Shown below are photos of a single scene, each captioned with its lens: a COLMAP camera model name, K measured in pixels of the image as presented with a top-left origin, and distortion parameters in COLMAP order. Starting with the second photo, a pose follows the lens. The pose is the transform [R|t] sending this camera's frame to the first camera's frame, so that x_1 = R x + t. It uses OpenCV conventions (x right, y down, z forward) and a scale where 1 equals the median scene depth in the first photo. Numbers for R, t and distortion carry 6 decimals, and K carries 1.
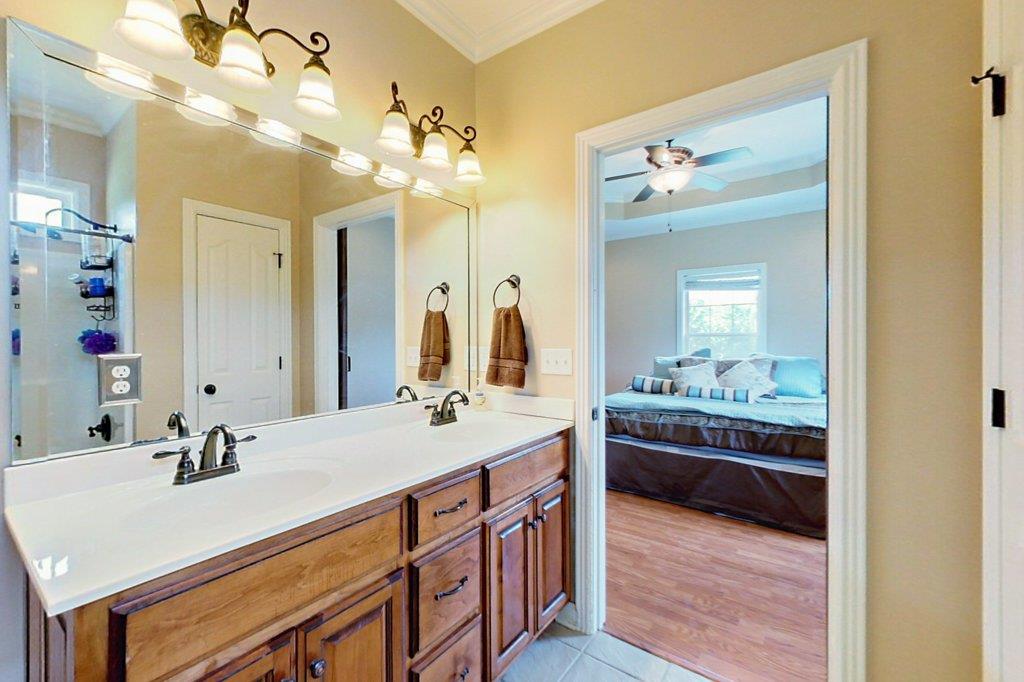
lens RADIAL K [[437.3, 0, 509.2], [0, 437.3, 330.7], [0, 0, 1]] dist [-0.020487, -0.000296]
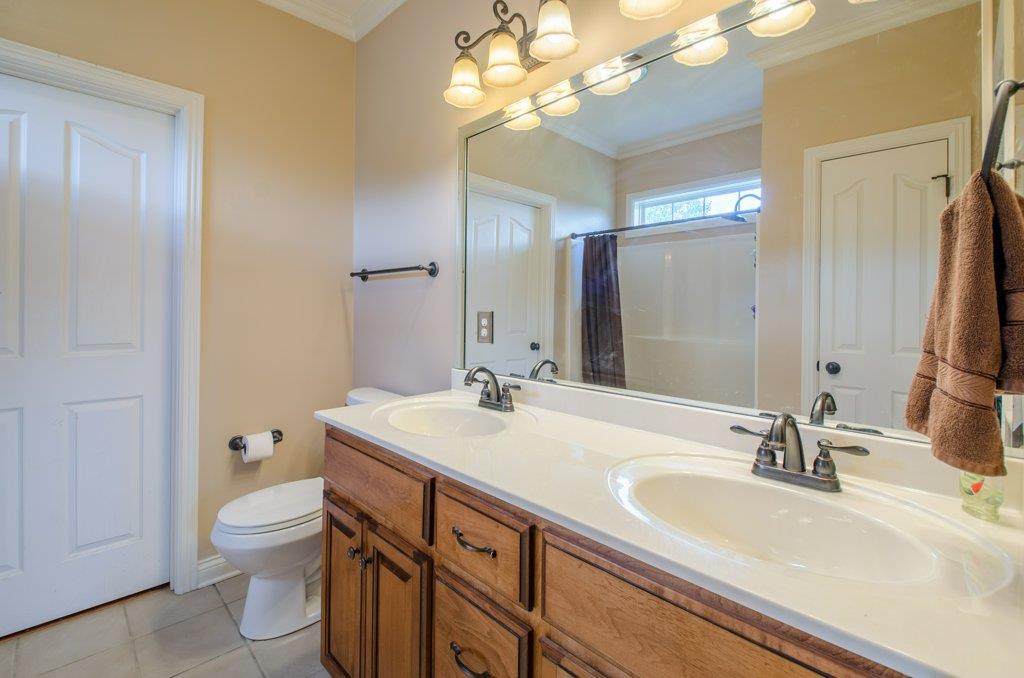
lens RADIAL K [[437.3, 0, 509.2], [0, 437.3, 328.7], [0, 0, 1]] dist [-0.020487, -0.000296]
pose [[-0.162975, 0.044989, -0.985604, 0.356291], [0.009571, 0.998985, 0.044017, 0.027560], [0.986584, -0.002259, -0.163240, 0.798181]]
